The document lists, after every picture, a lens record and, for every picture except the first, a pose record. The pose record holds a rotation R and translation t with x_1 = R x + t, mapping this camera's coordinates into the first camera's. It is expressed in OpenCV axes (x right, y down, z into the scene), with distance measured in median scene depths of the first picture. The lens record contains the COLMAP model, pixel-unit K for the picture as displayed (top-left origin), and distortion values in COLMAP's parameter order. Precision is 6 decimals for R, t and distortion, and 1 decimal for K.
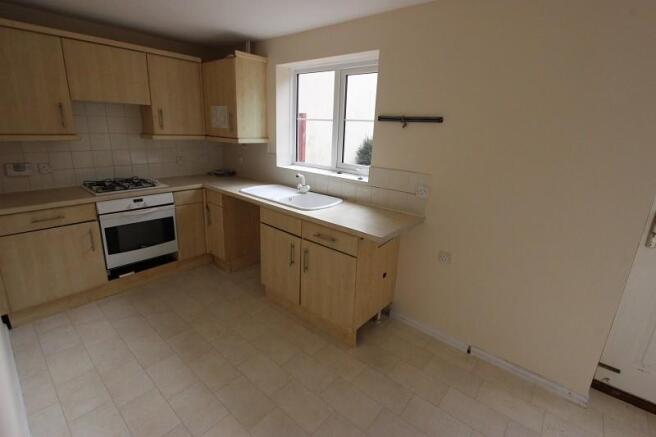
lens RADIAL K [[302.8, 0, 329.1], [0, 302.8, 211.3], [0, 0, 1]] dist [-0.021573, 0.005967]
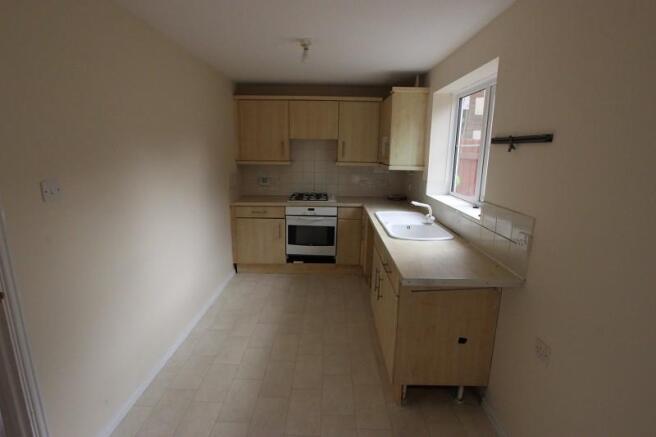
lens RADIAL K [[302.8, 0, 329.1], [0, 302.8, 211.3], [0, 0, 1]] dist [-0.021573, 0.005967]
pose [[0.643334, 0.122496, -0.755722, 0.438291], [-0.194473, 0.980886, -0.006559, -0.034541], [0.740474, 0.151187, 0.654859, 0.173432]]
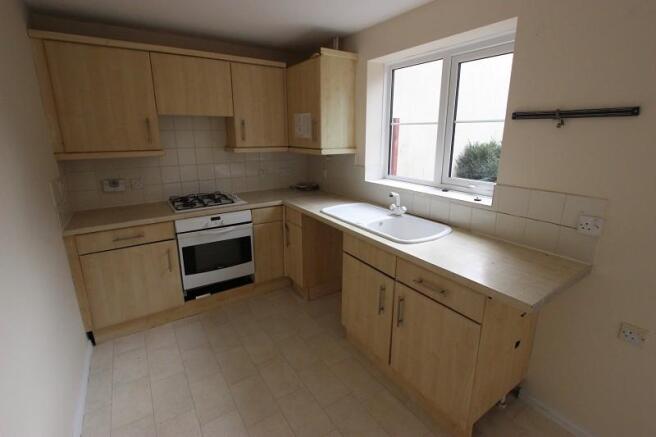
lens RADIAL K [[302.8, 0, 329.1], [0, 302.8, 211.3], [0, 0, 1]] dist [-0.021573, 0.005967]
pose [[0.960906, 0.028162, -0.275440, -0.040620], [-0.035020, 0.999186, -0.020011, -0.051991], [0.274652, 0.028875, 0.961110, 0.196471]]
